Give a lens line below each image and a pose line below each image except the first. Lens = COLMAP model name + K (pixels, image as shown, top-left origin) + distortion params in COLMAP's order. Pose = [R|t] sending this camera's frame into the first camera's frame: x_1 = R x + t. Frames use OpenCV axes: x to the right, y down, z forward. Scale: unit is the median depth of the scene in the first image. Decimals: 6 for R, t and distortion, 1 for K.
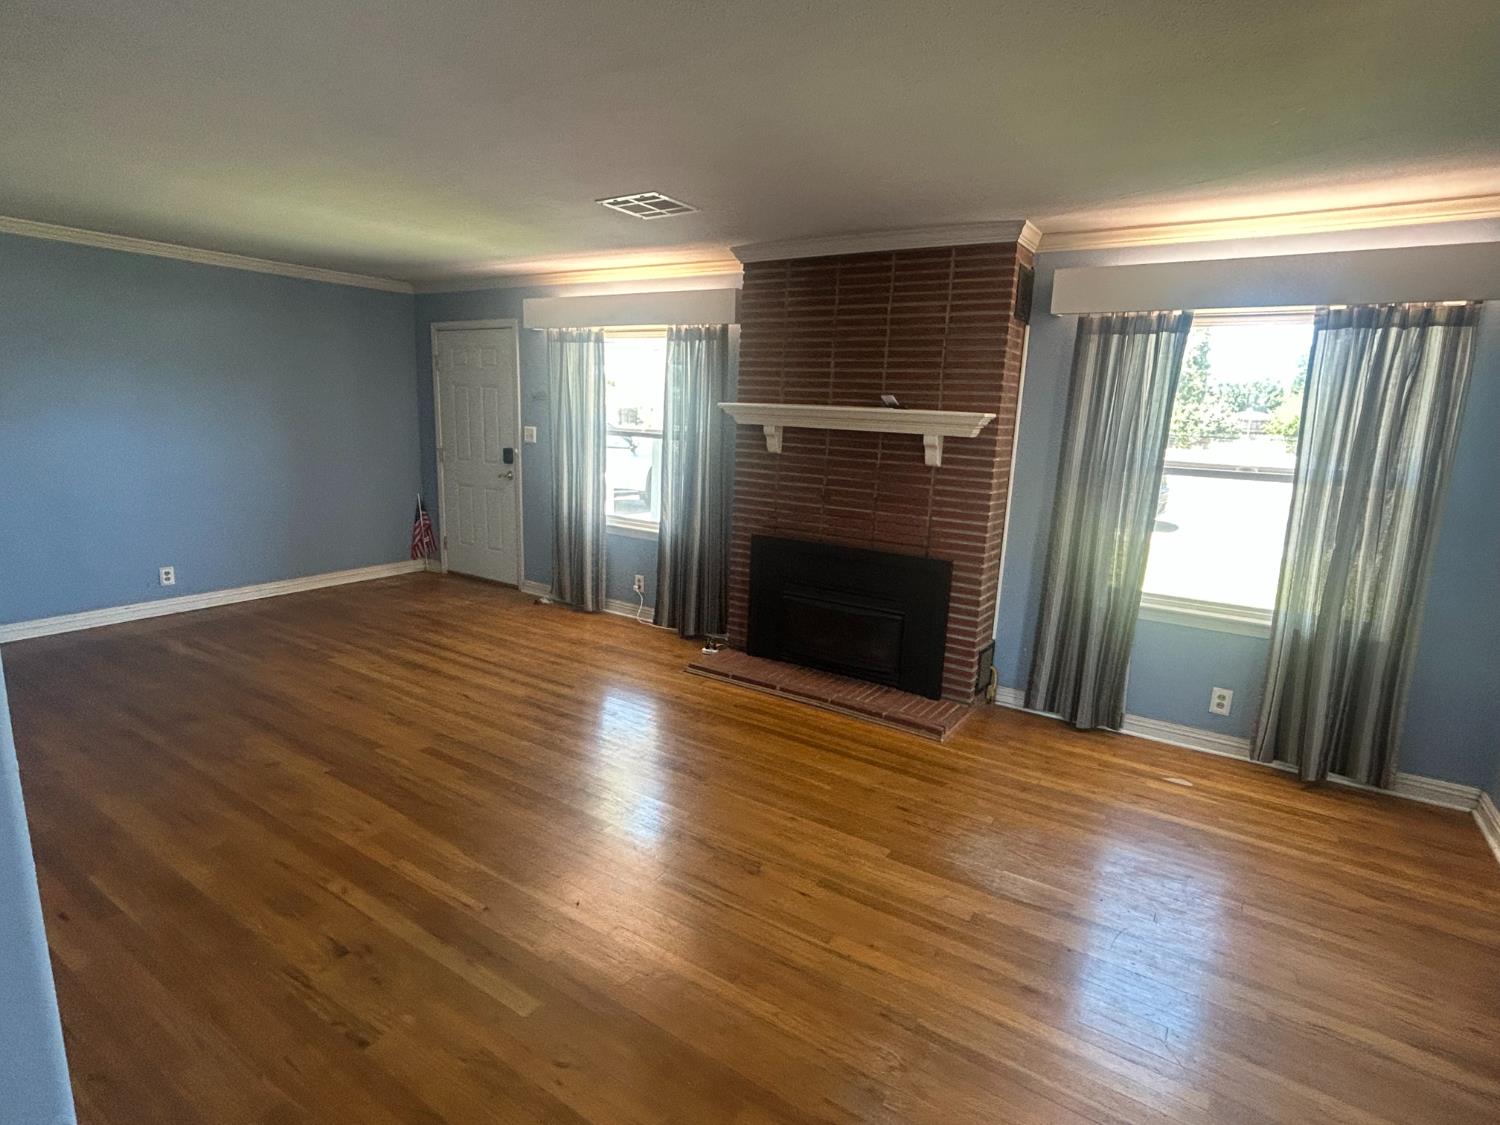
lens RADIAL K [[771.9, 0, 755.1], [0, 771.9, 553.3], [0, 0, 1]] dist [0.001723, 0.000150]
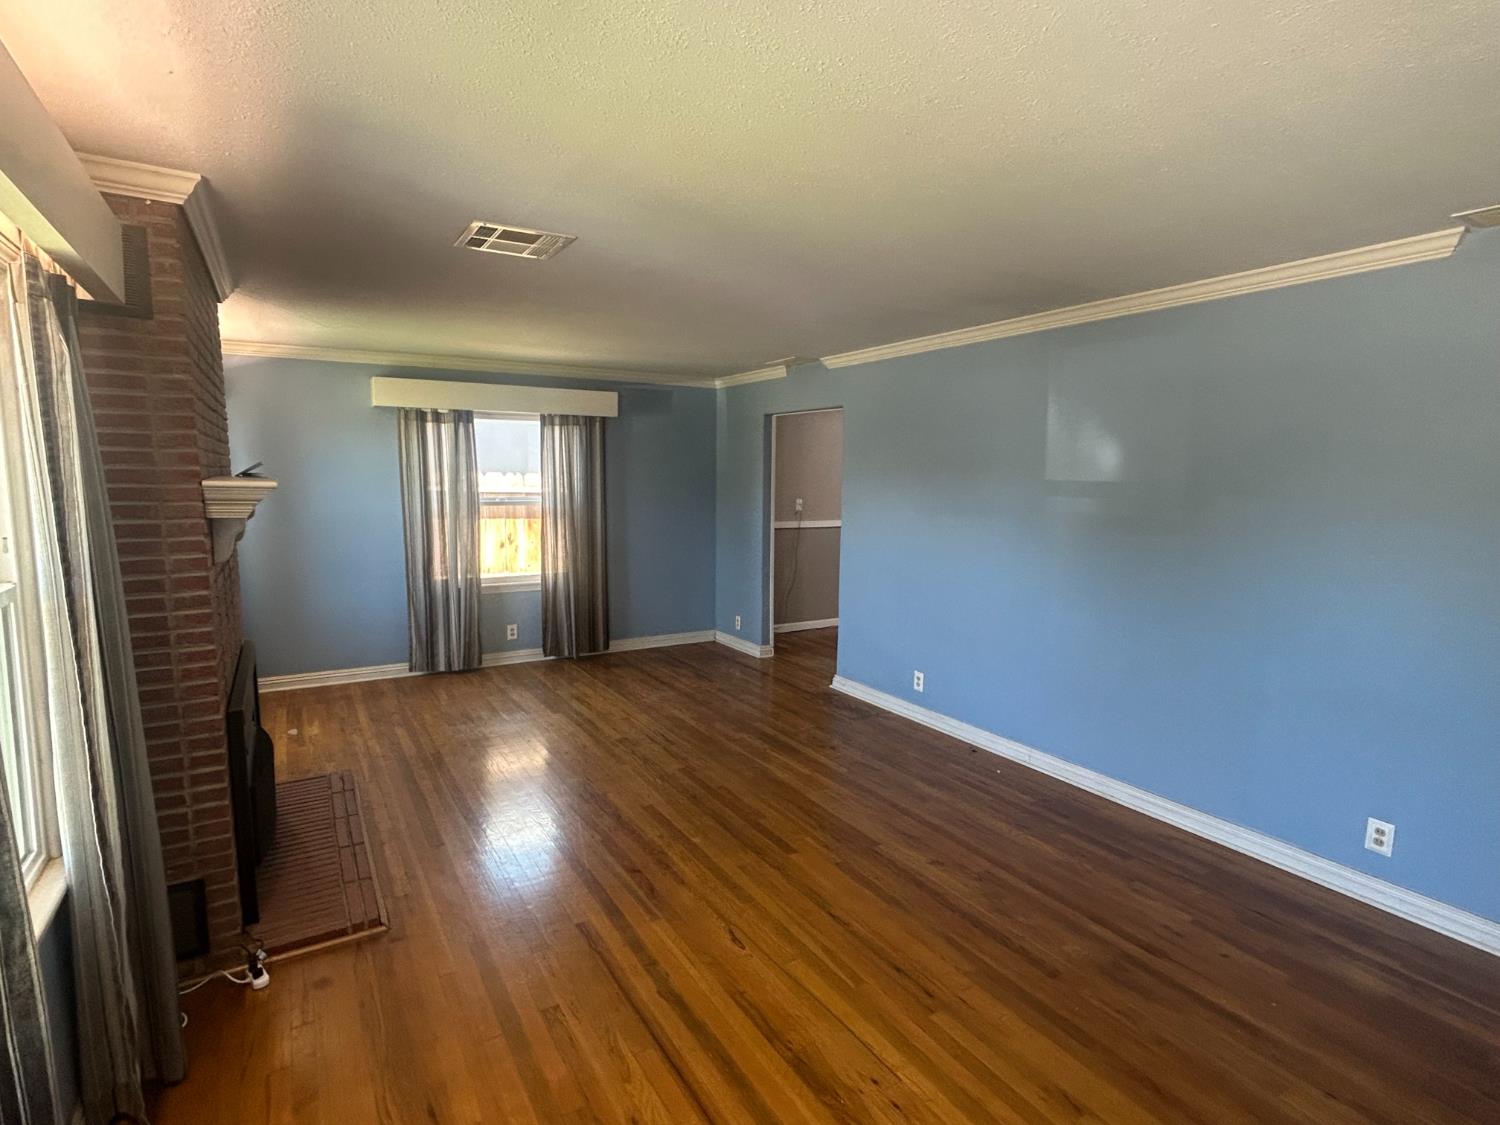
lens RADIAL K [[771.9, 0, 751.5], [0, 771.9, 570.2], [0, 0, 1]] dist [0.001723, 0.000150]
pose [[-0.893952, -0.101013, 0.436631, -0.740035], [0.043254, 0.950273, 0.308400, -0.361850], [-0.446071, 0.294581, -0.845129, 1.674656]]
